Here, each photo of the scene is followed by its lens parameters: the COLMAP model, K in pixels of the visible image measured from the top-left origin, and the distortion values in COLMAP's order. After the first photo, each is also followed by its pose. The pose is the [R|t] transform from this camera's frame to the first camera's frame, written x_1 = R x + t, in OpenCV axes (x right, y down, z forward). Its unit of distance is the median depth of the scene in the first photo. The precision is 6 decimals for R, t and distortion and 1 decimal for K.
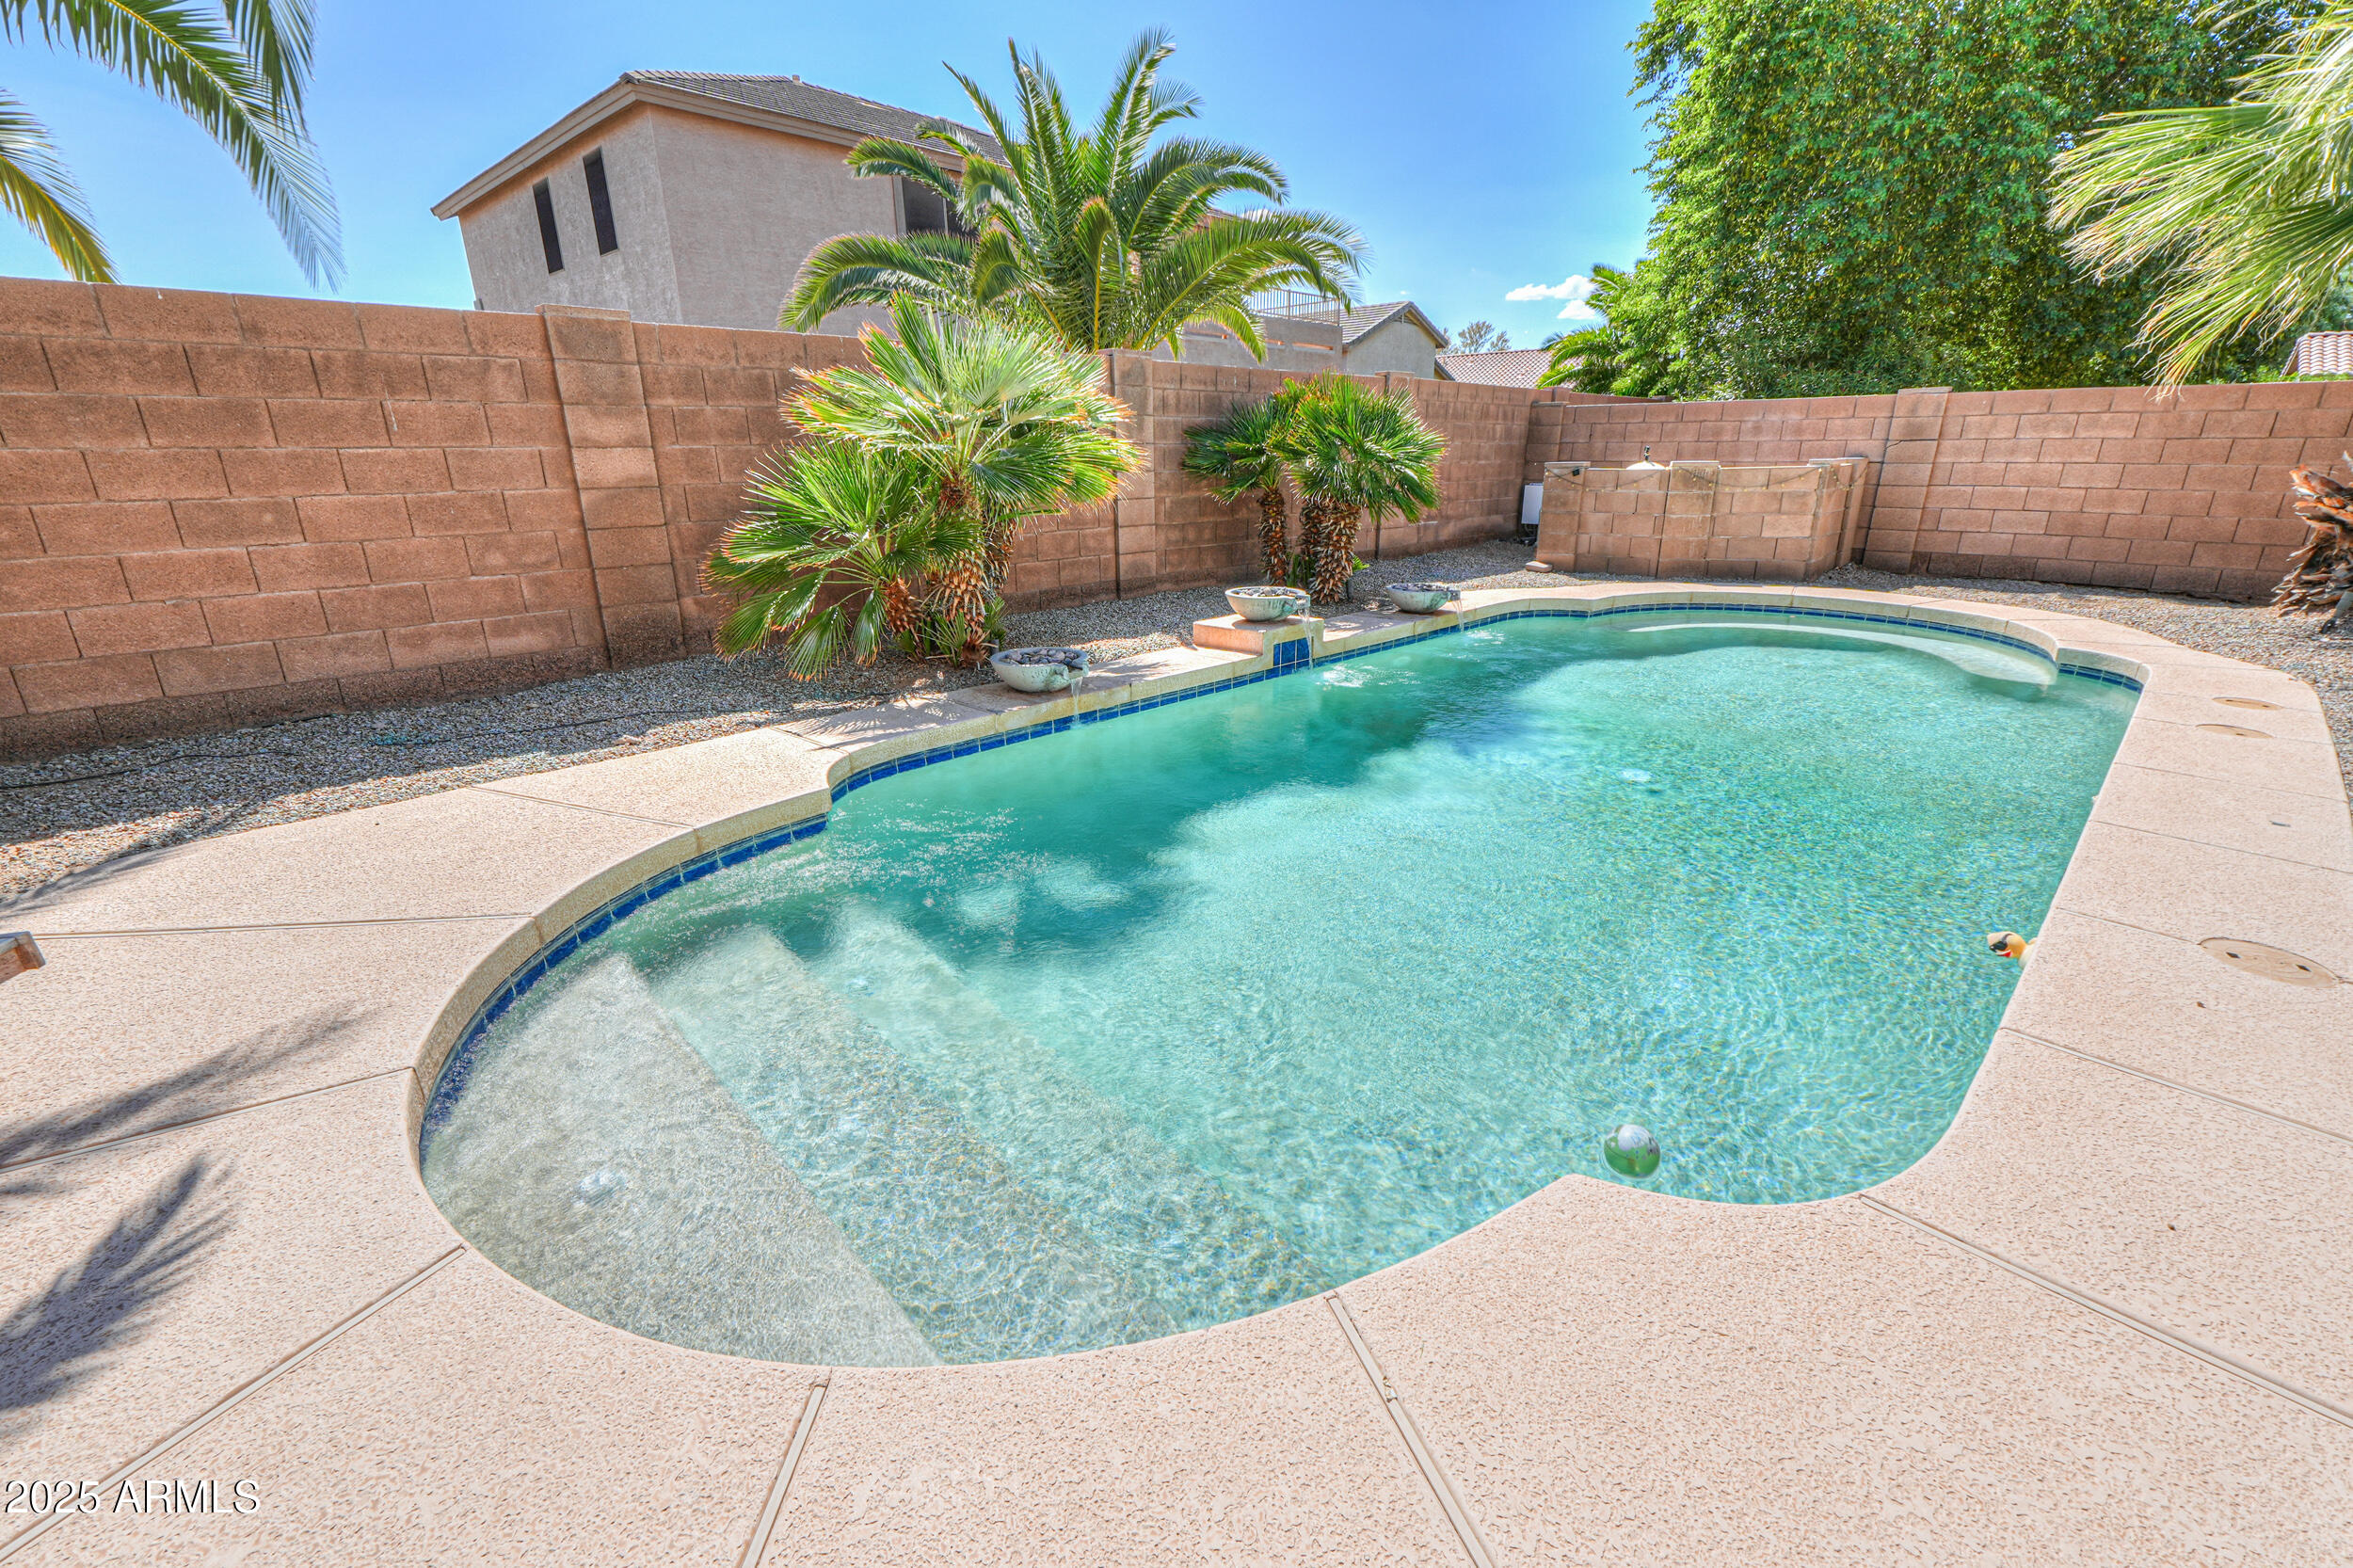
lens RADIAL K [[986.4, 0, 1182.9], [0, 986.4, 780.1], [0, 0, 1]] dist [-0.000825, 0.000352]
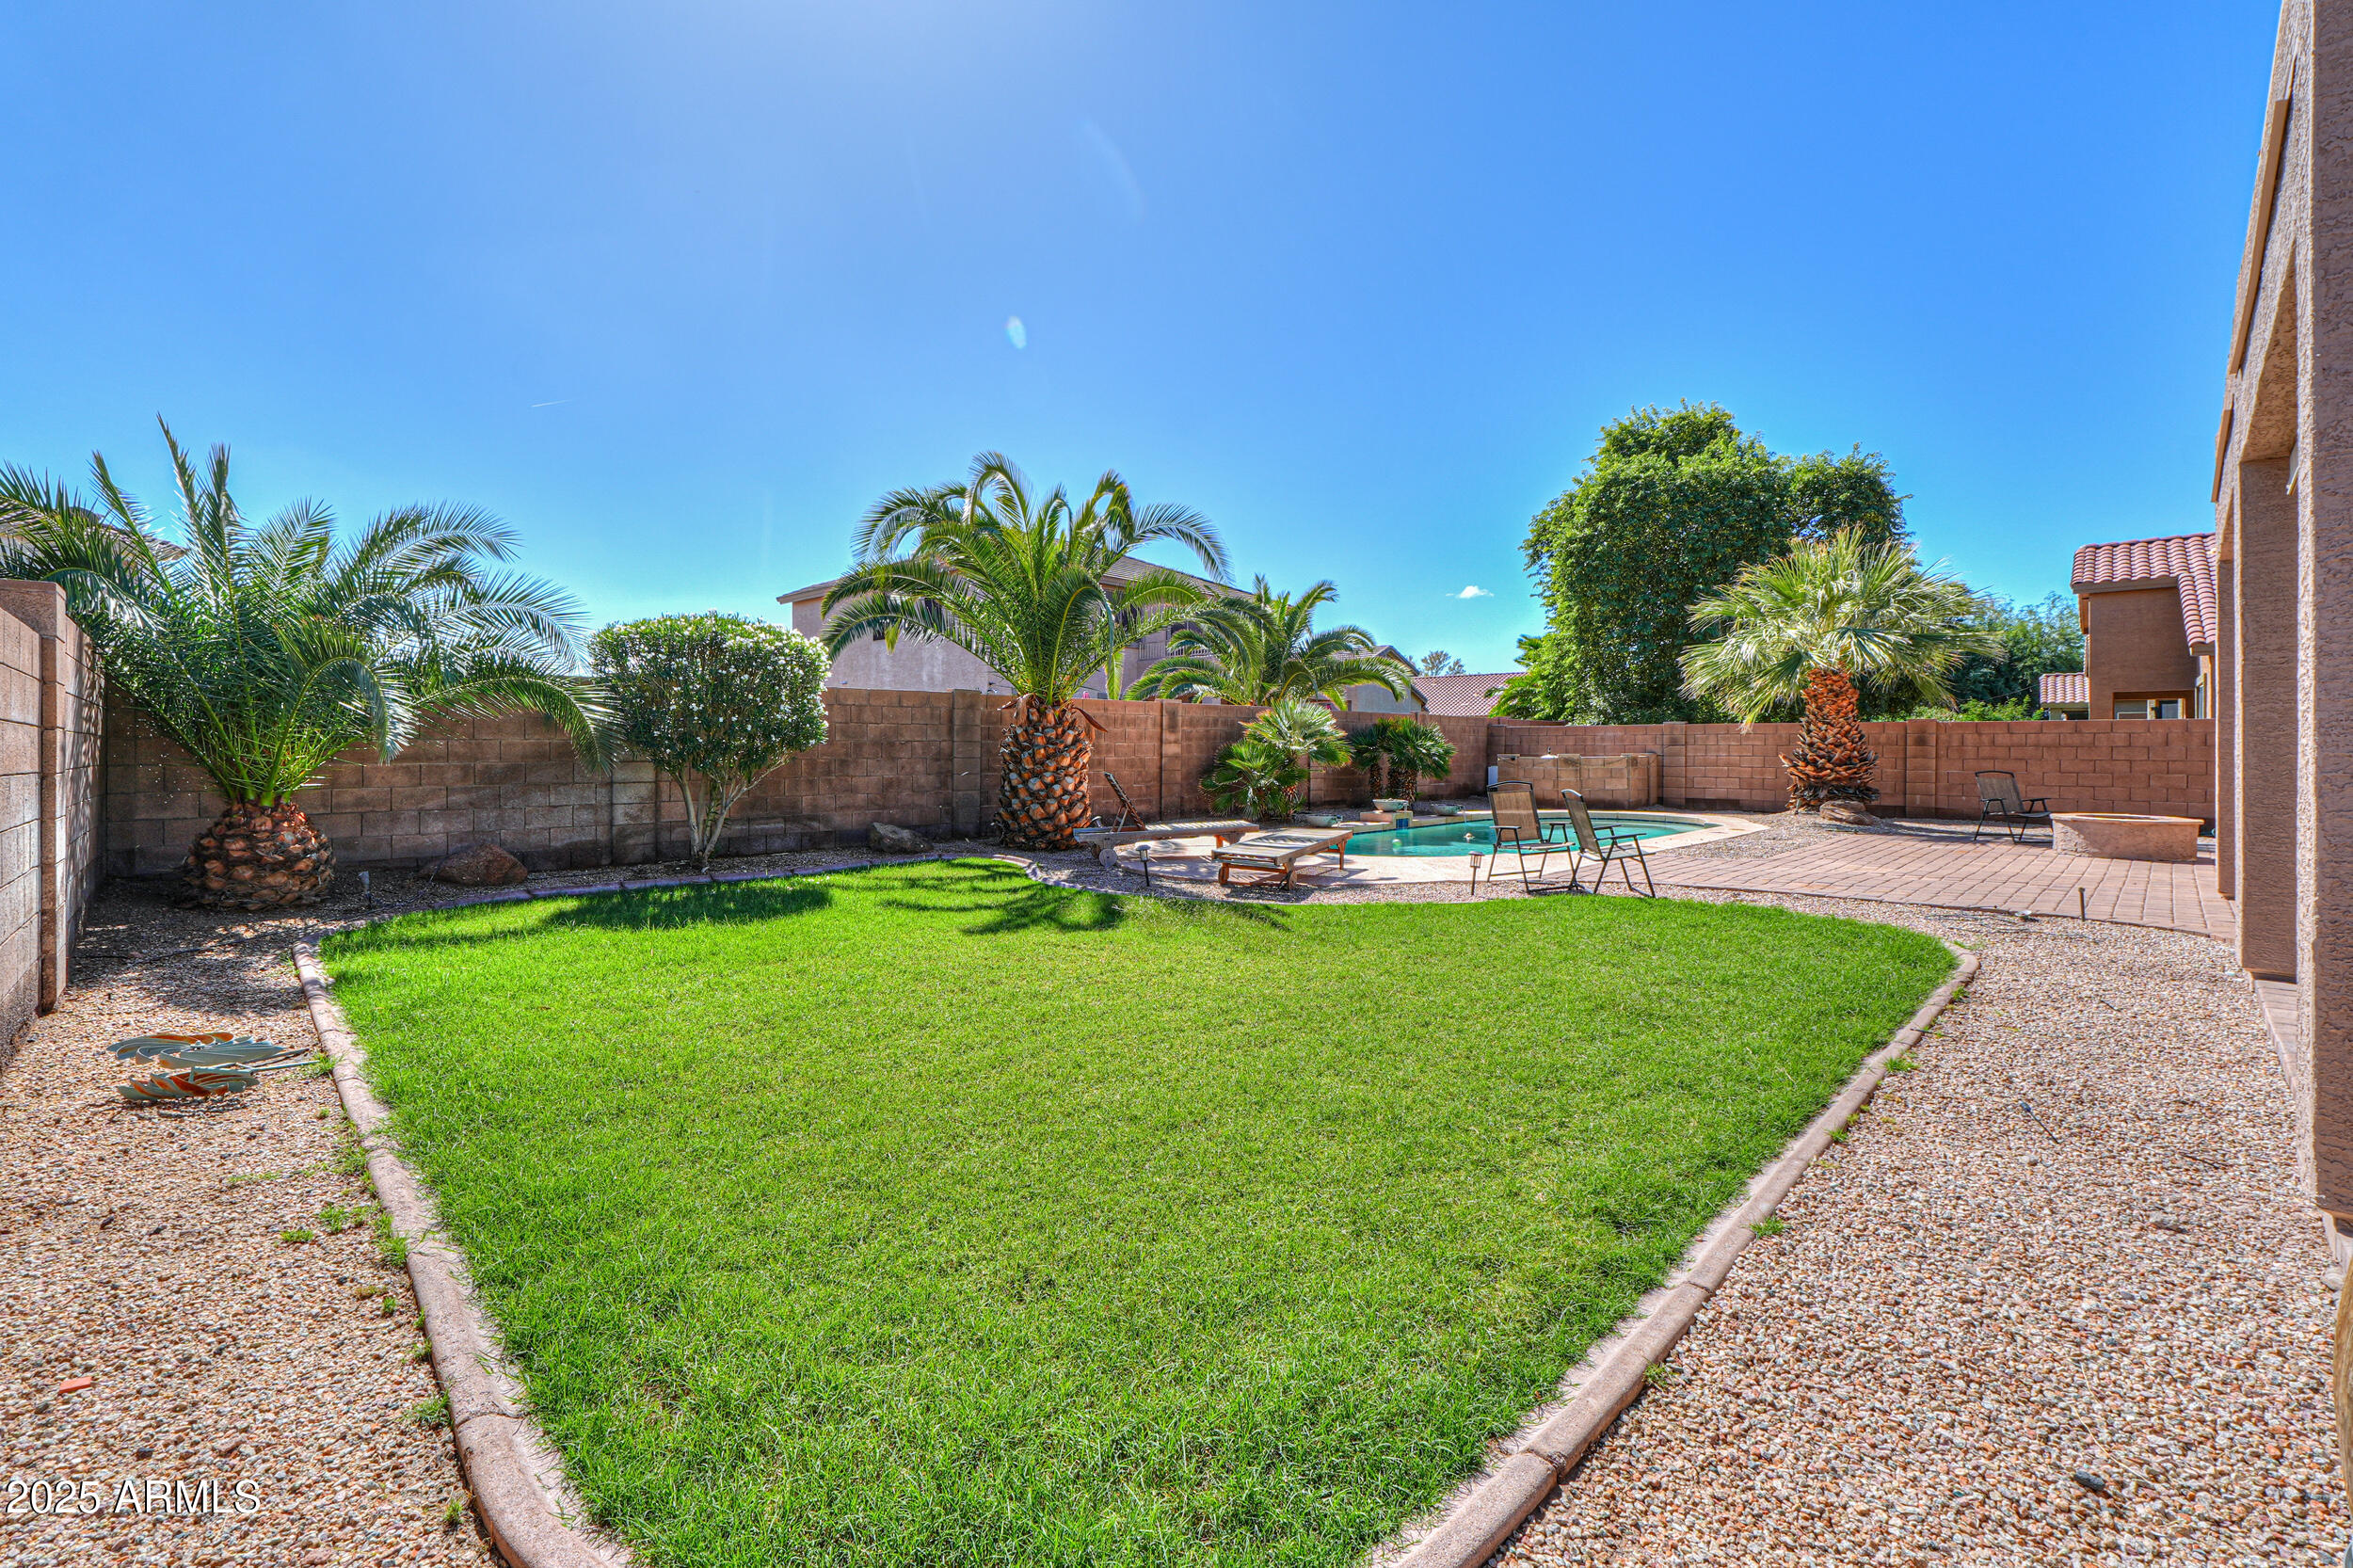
lens RADIAL K [[987.9, 0, 1166.5], [0, 987.9, 772.7], [0, 0, 1]] dist [-0.001192, -0.000058]
pose [[0.999921, 0.009061, 0.008719, -0.342742], [-0.006110, 0.956135, -0.292864, 0.327179], [-0.010990, 0.292787, 0.956114, -0.961264]]
